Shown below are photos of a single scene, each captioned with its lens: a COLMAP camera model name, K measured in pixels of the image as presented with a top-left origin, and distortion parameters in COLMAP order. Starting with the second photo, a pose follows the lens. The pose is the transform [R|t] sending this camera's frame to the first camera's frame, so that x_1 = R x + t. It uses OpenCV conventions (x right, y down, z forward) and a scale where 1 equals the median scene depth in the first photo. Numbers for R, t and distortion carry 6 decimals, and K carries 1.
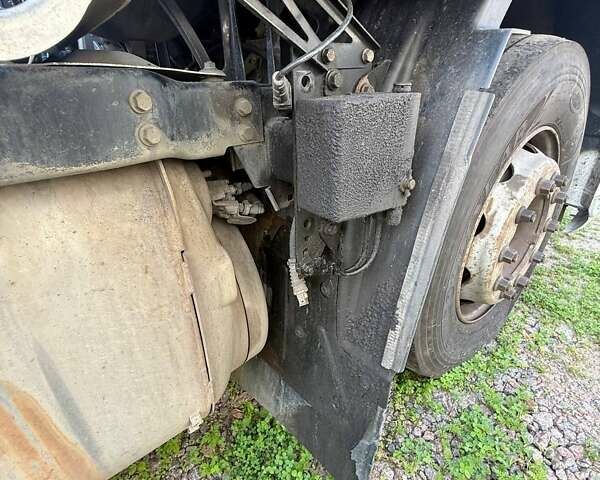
lens RADIAL K [[321.1, 0, 300.0], [0, 321.1, 236.7], [0, 0, 1]] dist [0.002026, -0.001242]
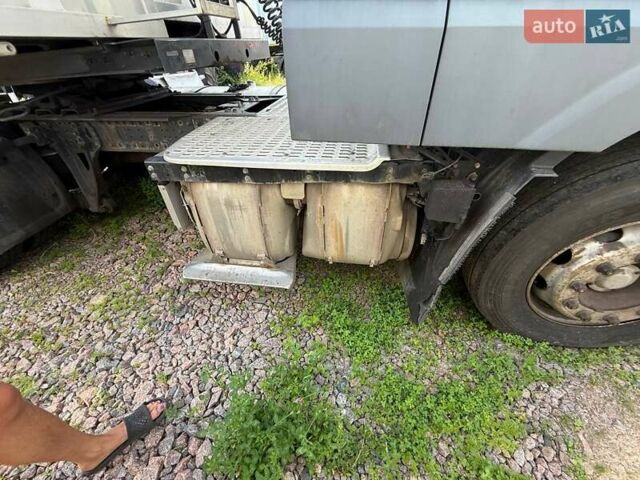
lens RADIAL K [[257.3, 0, 318.1], [0, 257.3, 238.8], [0, 0, 1]] dist [-0.000334, 0.000537]
pose [[0.671166, 0.446001, -0.592131, 0.732698], [-0.309063, 0.894386, 0.323349, -0.268447], [0.673807, -0.034015, 0.738124, -1.242440]]
